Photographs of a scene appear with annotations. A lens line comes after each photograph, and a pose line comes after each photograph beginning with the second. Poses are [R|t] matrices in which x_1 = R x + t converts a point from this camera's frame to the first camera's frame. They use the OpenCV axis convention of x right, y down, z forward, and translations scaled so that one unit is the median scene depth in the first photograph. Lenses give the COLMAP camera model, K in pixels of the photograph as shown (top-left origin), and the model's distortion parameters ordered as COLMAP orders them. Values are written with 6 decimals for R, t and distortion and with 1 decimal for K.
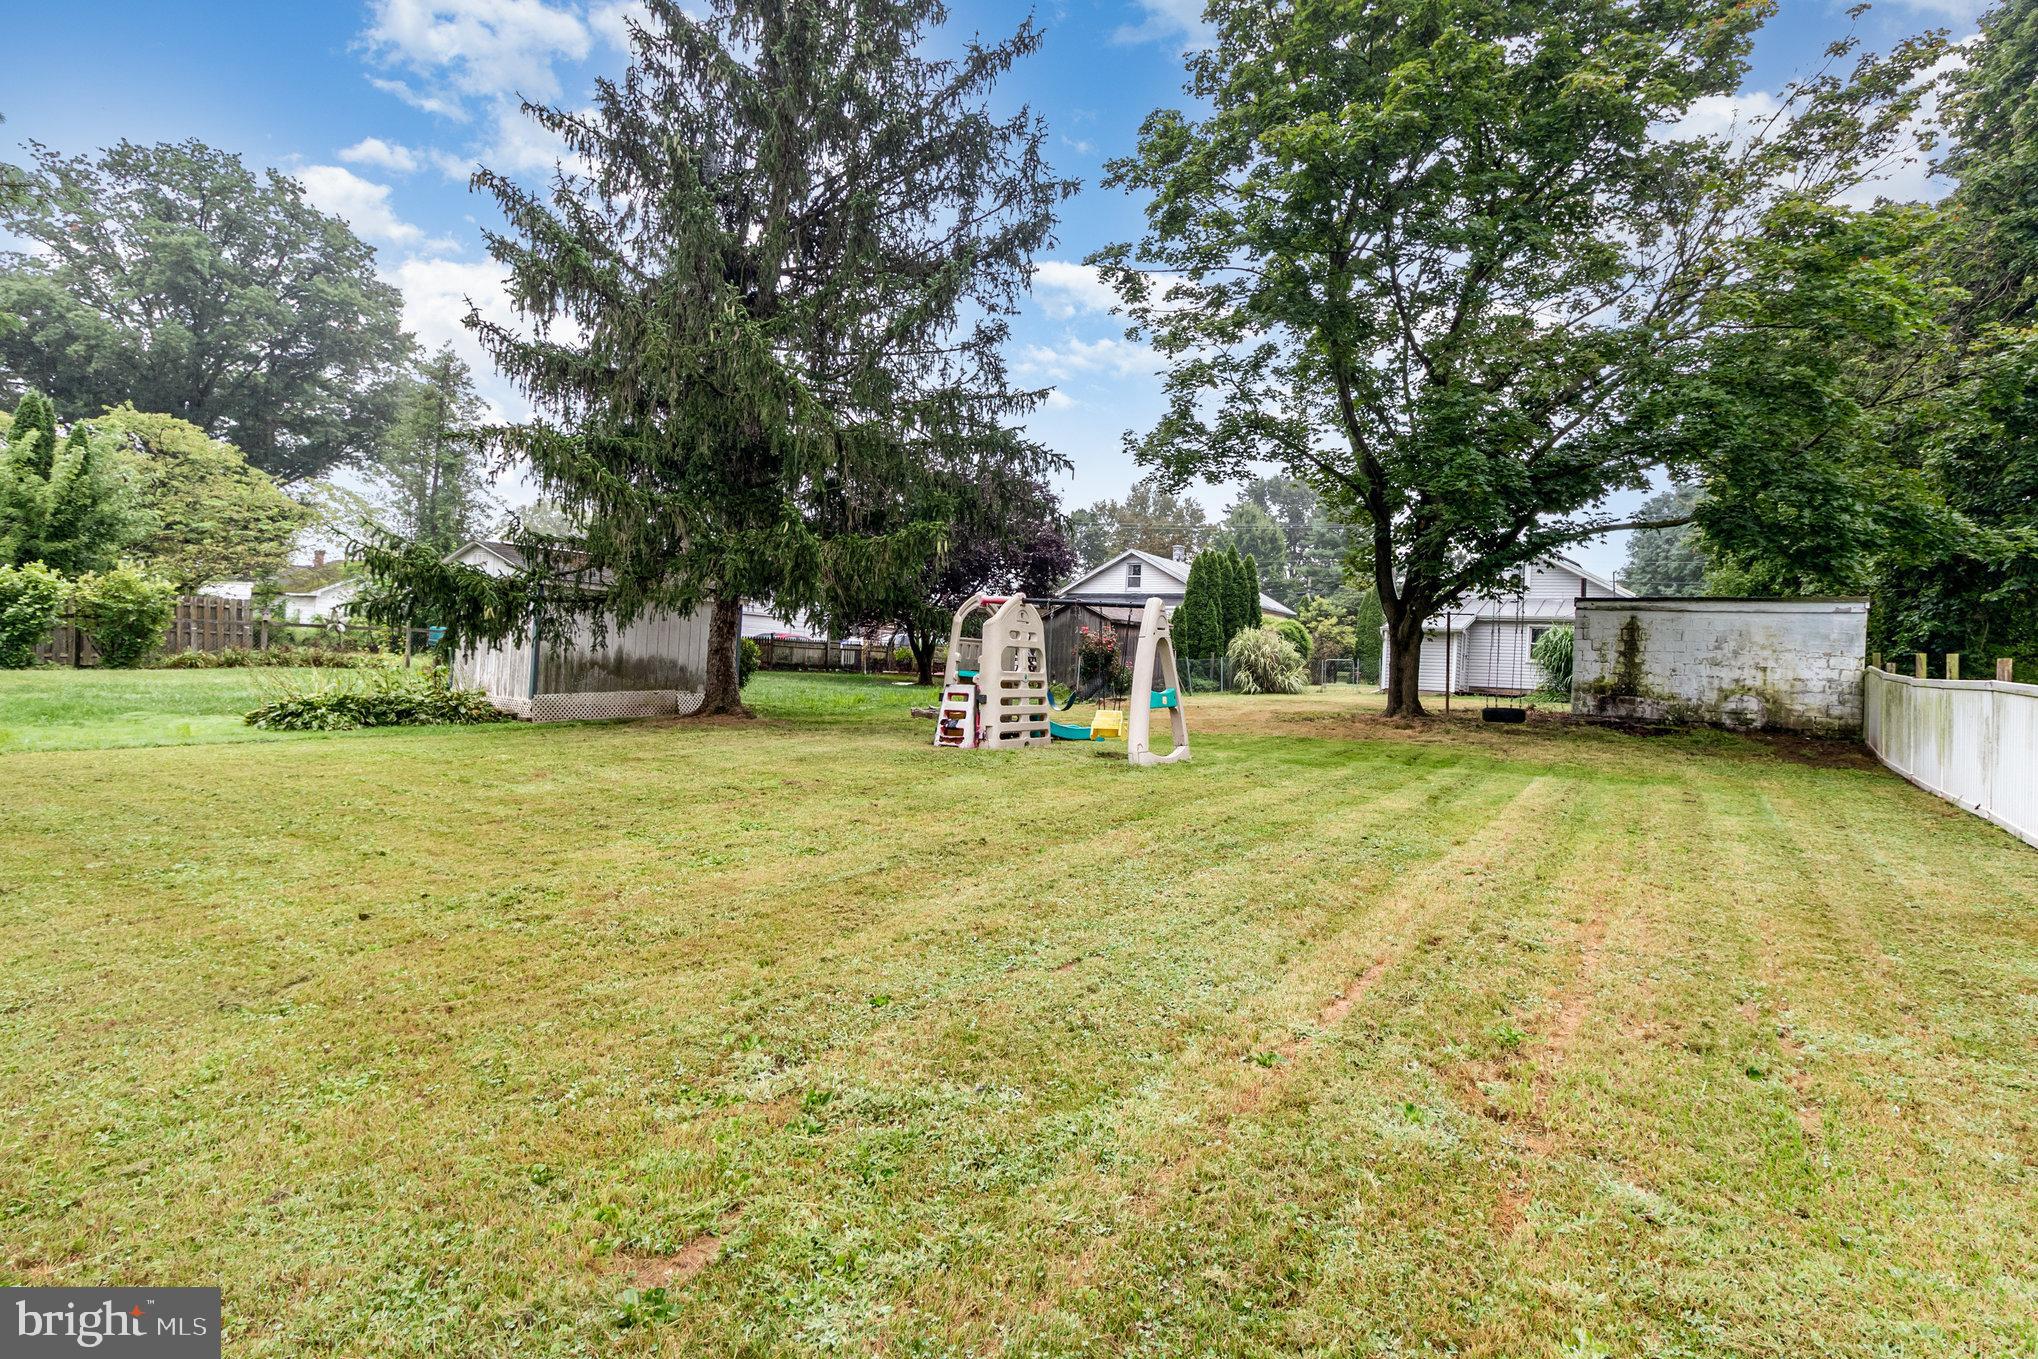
lens RADIAL K [[966.4, 0, 1053.9], [0, 966.4, 659.7], [0, 0, 1]] dist [0.004700, 0.000921]
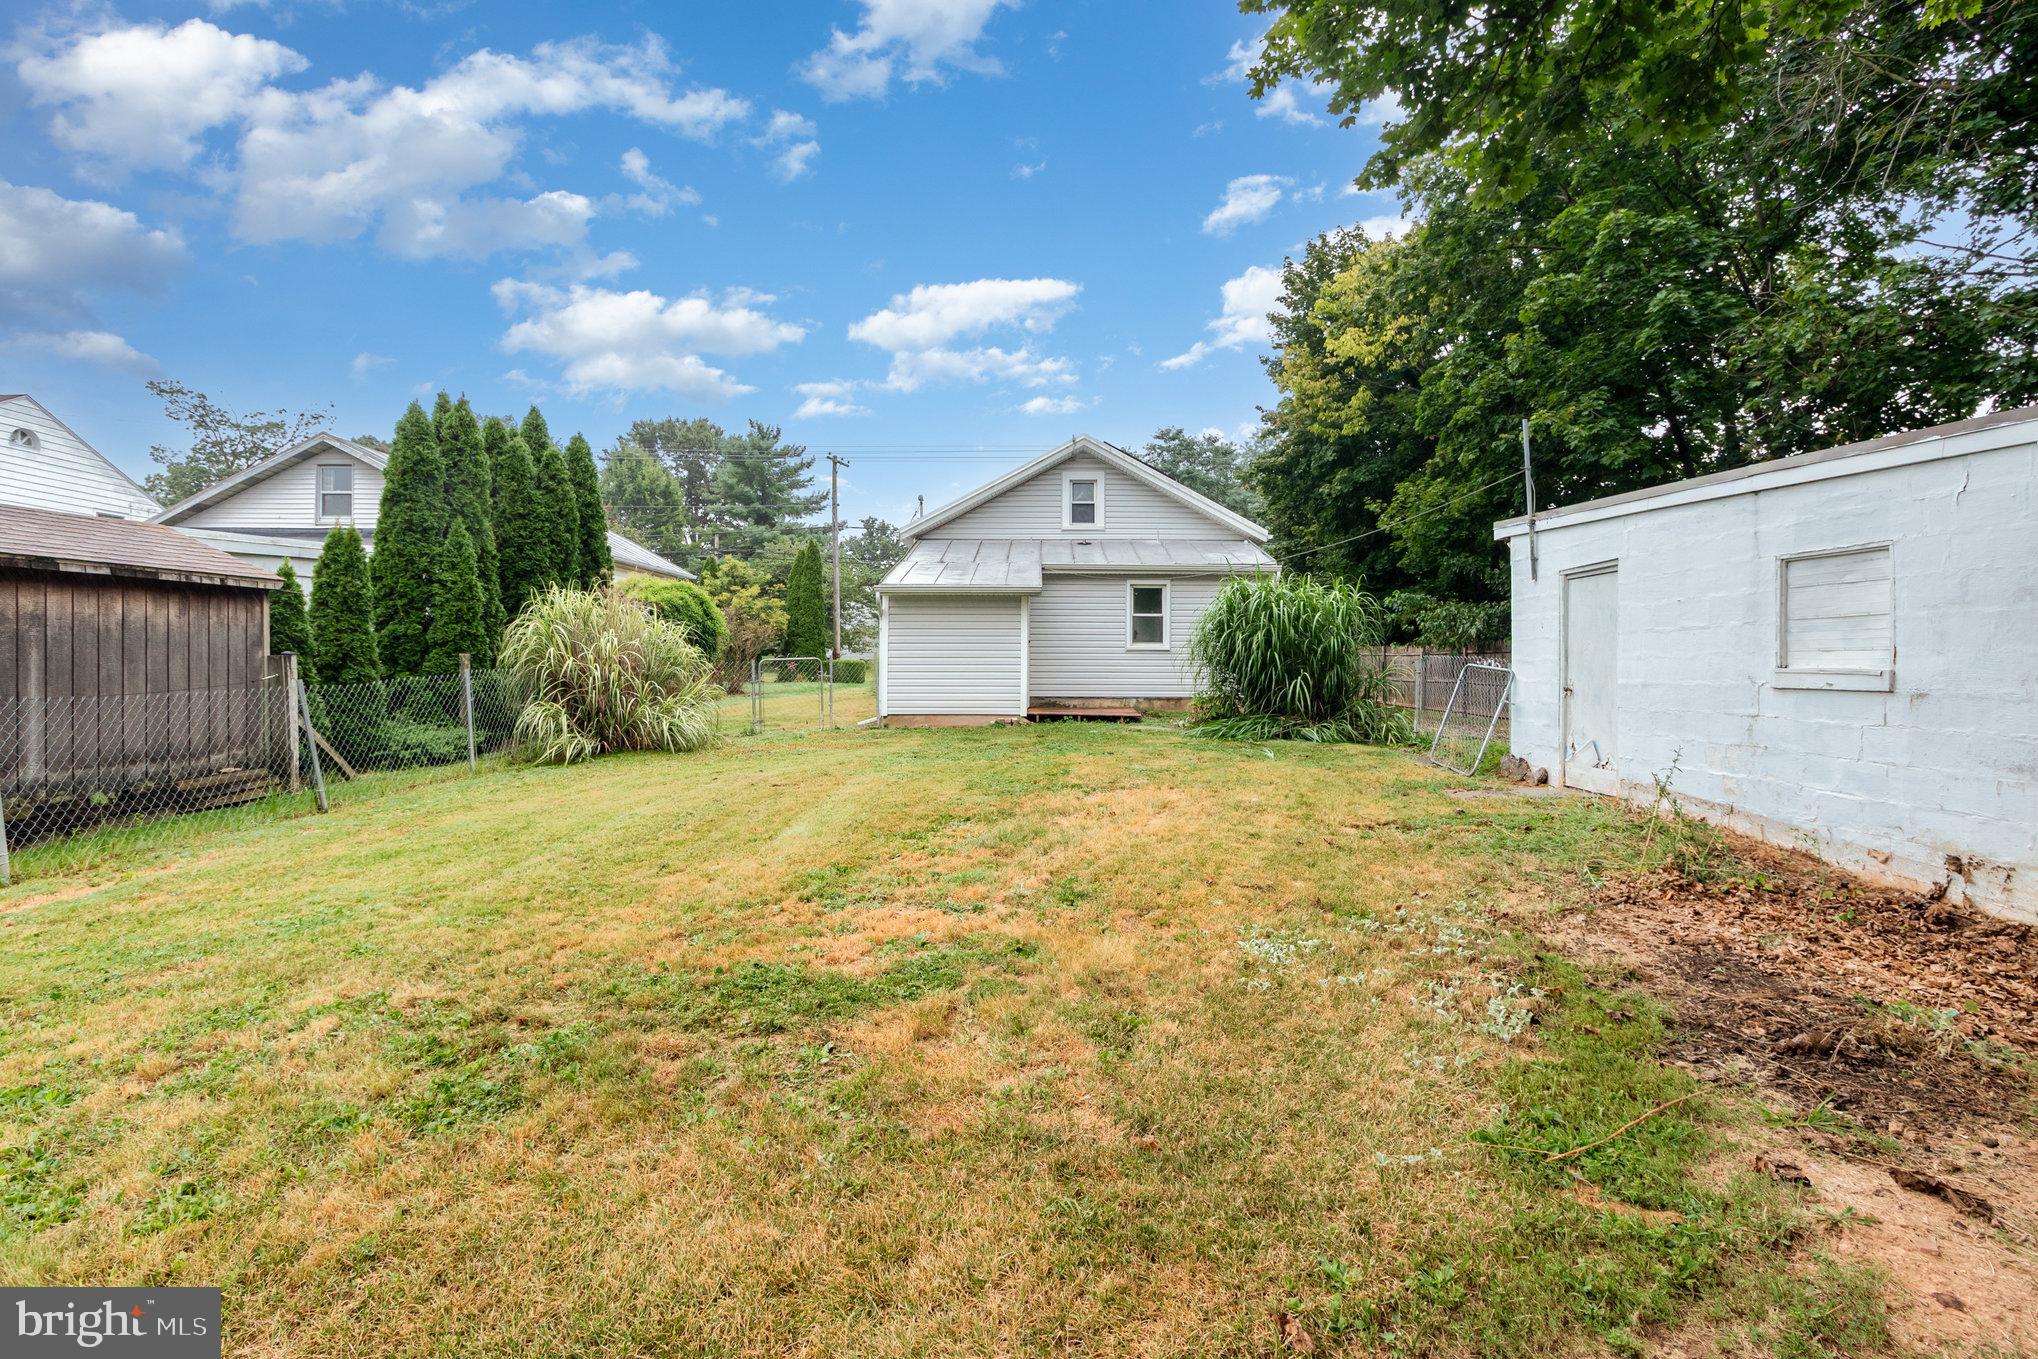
lens RADIAL K [[966.4, 0, 1053.9], [0, 966.4, 659.7], [0, 0, 1]] dist [0.004700, 0.000921]
pose [[0.830143, -0.044221, 0.555794, 0.145104], [0.033004, 0.998999, 0.030190, -0.008969], [-0.556573, -0.006718, 0.830772, 0.550468]]
